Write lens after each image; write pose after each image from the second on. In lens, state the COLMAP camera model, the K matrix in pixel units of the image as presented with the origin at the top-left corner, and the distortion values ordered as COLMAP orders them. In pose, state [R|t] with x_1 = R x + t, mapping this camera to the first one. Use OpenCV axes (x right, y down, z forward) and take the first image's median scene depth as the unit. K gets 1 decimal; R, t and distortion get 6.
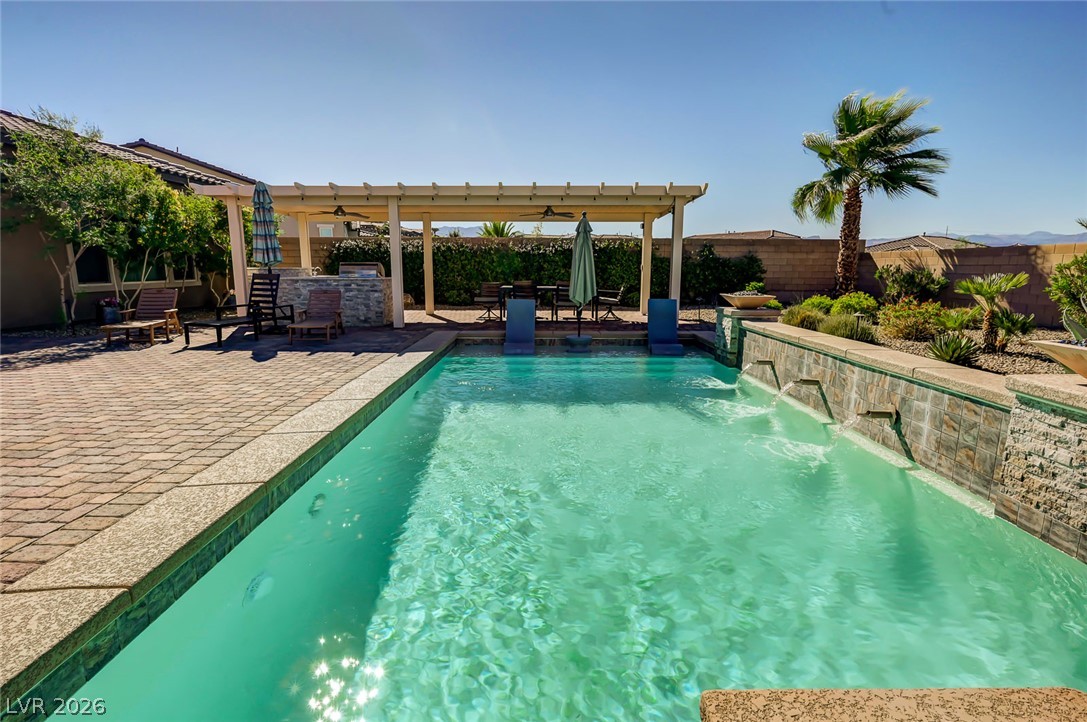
lens RADIAL K [[544.4, 0, 543.5], [0, 544.4, 361.0], [0, 0, 1]] dist [0.001357, 0.000066]
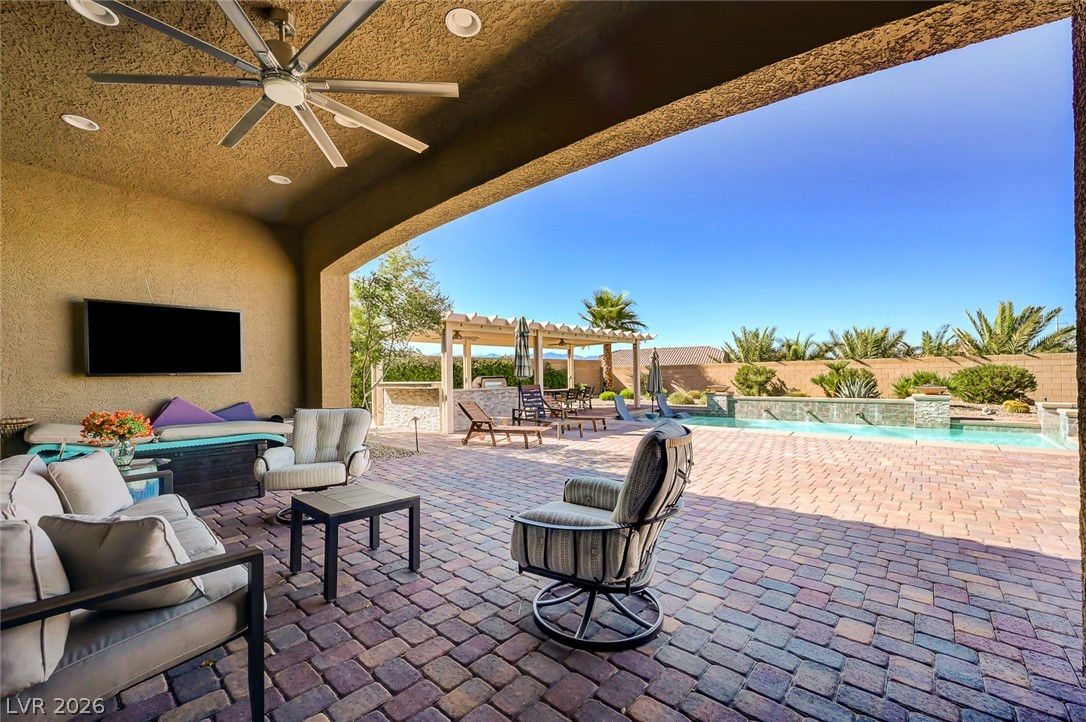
lens RADIAL K [[446.4, 0, 543.0], [0, 446.4, 361.0], [0, 0, 1]] dist [0.001137, 0.000128]
pose [[0.648140, 0.012011, 0.761427, -0.985770], [0.145727, 0.979441, -0.139494, -0.044897], [-0.747448, 0.201372, 0.633064, 0.226308]]
